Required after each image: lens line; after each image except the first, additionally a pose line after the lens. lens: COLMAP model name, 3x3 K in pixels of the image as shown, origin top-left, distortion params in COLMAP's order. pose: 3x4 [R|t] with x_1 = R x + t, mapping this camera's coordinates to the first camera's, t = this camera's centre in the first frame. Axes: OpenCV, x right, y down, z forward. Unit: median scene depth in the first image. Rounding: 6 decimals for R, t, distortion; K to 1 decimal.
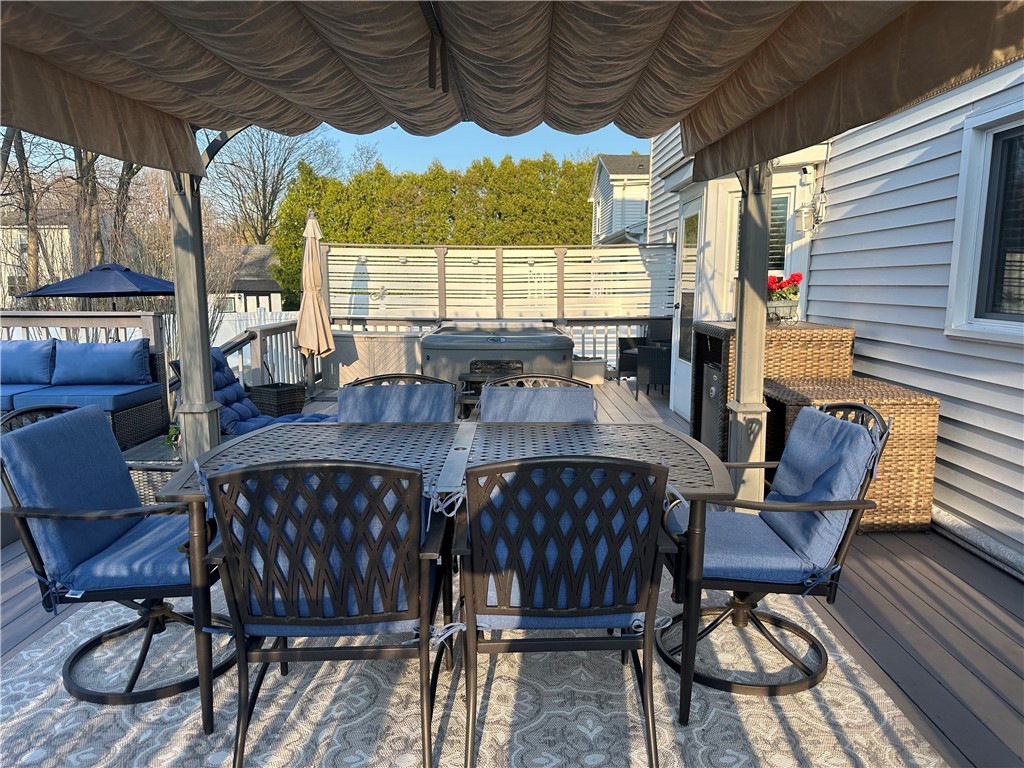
lens RADIAL K [[703.0, 0, 523.0], [0, 703.0, 395.2], [0, 0, 1]] dist [-0.001830, -0.022590]
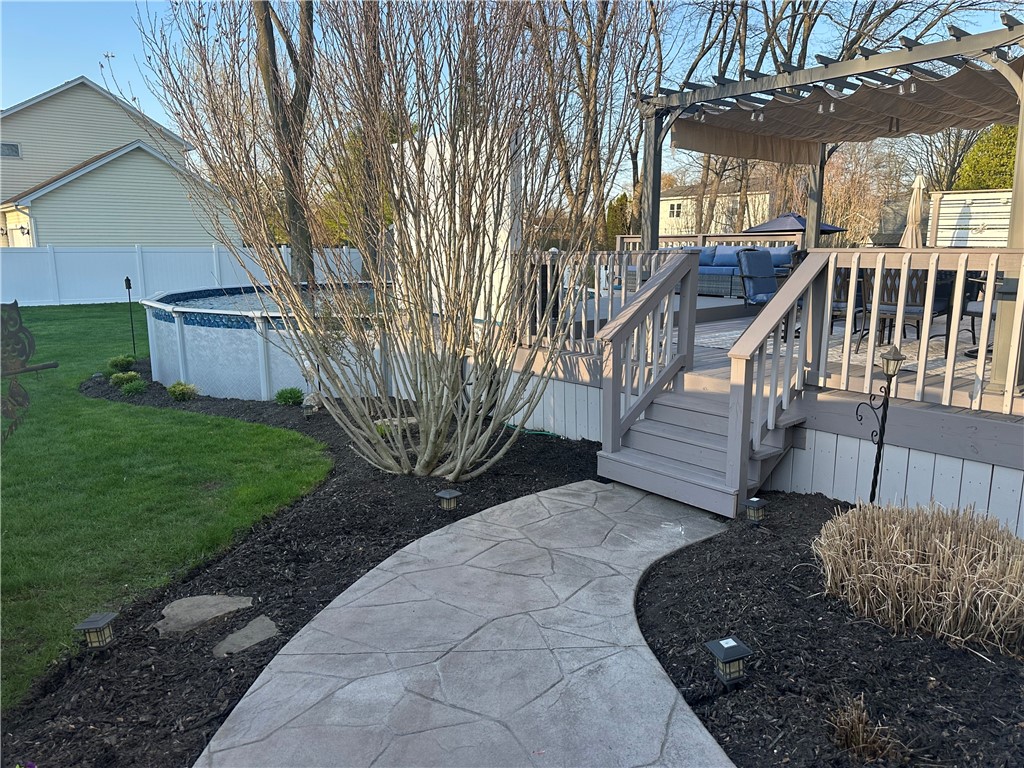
lens RADIAL K [[703.0, 0, 515.0], [0, 703.0, 380.0], [0, 0, 1]] dist [-0.001830, -0.022590]
pose [[0.618161, 0.134032, -0.774540, 0.300475], [-0.108380, 0.990477, 0.084901, 0.114575], [0.778544, 0.031462, 0.626801, -0.458517]]
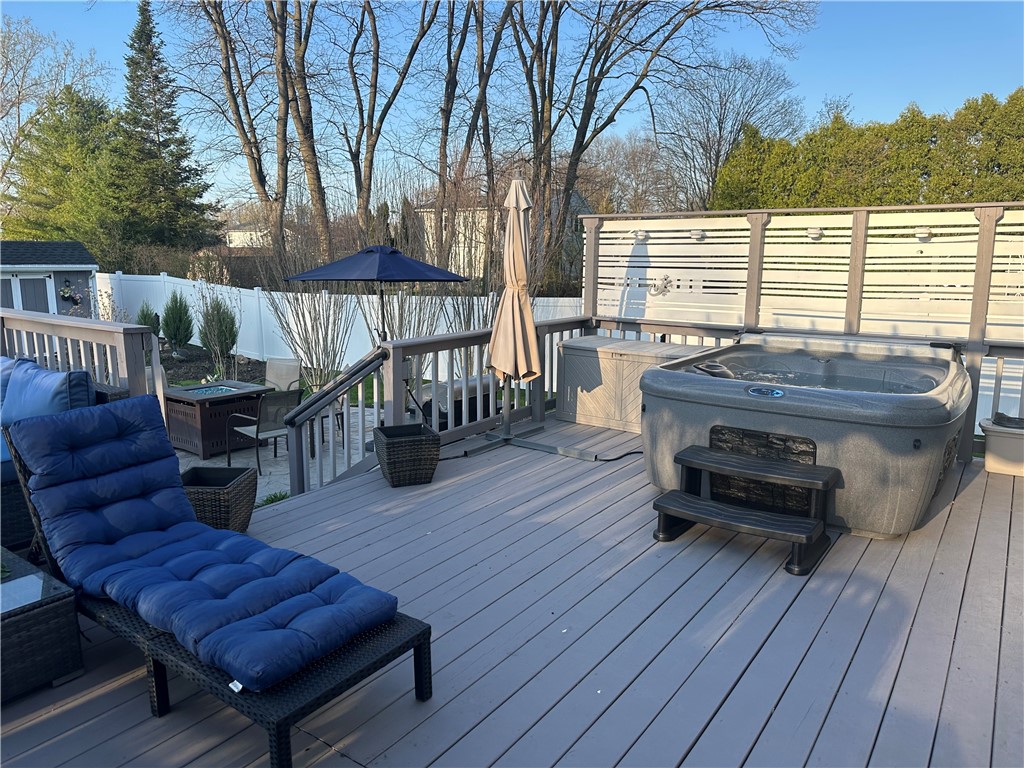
lens RADIAL K [[703.0, 0, 506.8], [0, 703.0, 380.5], [0, 0, 1]] dist [-0.001830, -0.022590]
pose [[0.793460, 0.103262, -0.599798, 0.093079], [-0.091245, 0.994546, 0.050517, -0.074519], [0.601743, 0.014646, 0.798555, 0.371644]]
